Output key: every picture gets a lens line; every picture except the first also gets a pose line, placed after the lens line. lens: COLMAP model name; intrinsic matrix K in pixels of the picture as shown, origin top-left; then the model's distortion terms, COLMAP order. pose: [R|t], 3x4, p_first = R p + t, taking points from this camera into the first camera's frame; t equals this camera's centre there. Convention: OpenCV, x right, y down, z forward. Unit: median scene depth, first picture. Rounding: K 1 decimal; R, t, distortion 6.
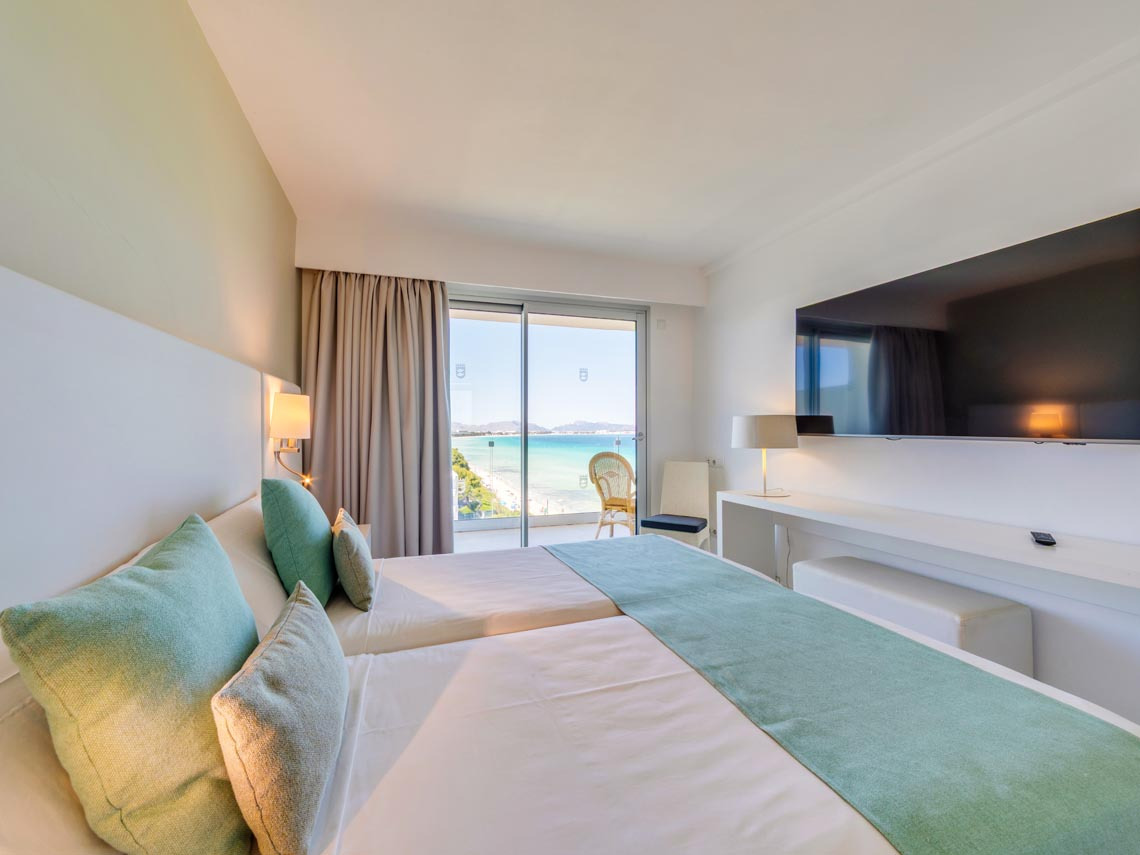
lens RADIAL K [[445.7, 0, 566.7], [0, 445.7, 429.6], [0, 0, 1]] dist [-0.002130, -0.000016]
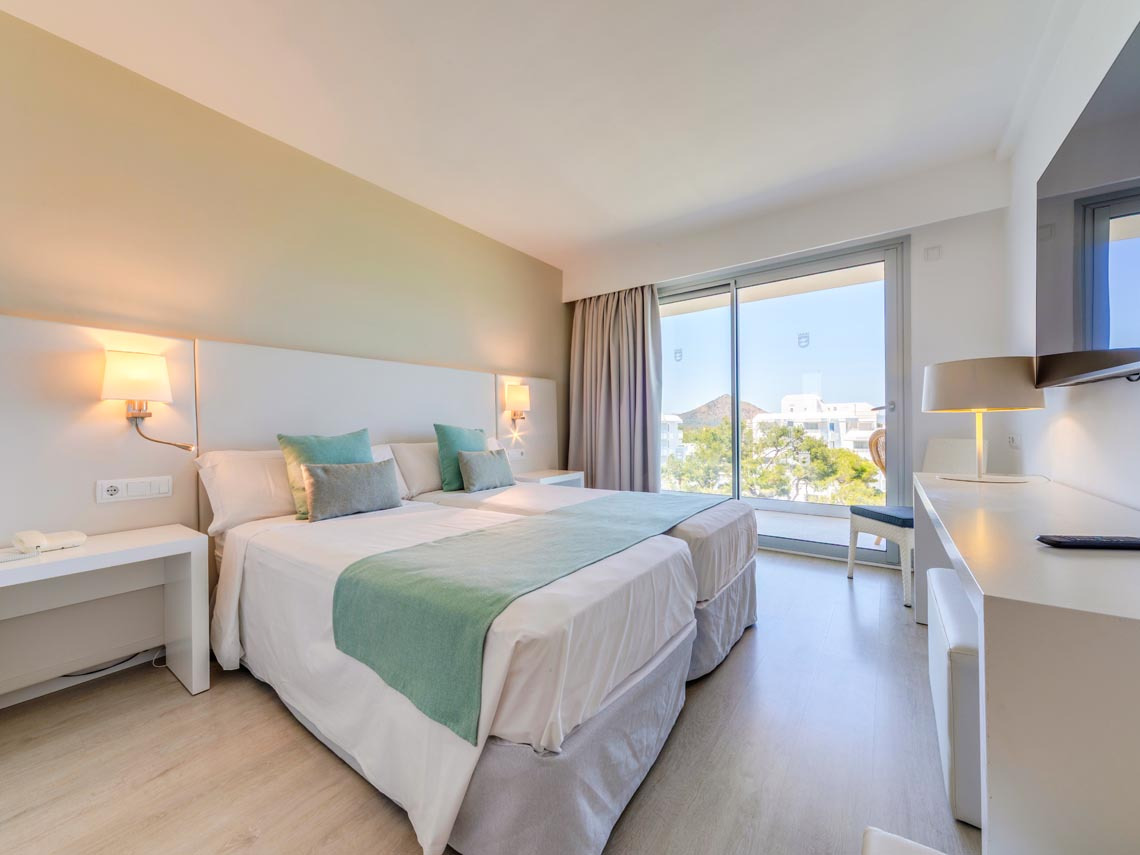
lens RADIAL K [[445.7, 0, 571.1], [0, 445.7, 427.4], [0, 0, 1]] dist [-0.002130, -0.000016]
pose [[0.599402, -0.008454, -0.800403, 0.528034], [0.017622, 0.999841, 0.002636, 0.047311], [0.800254, -0.015685, 0.599456, 0.088401]]
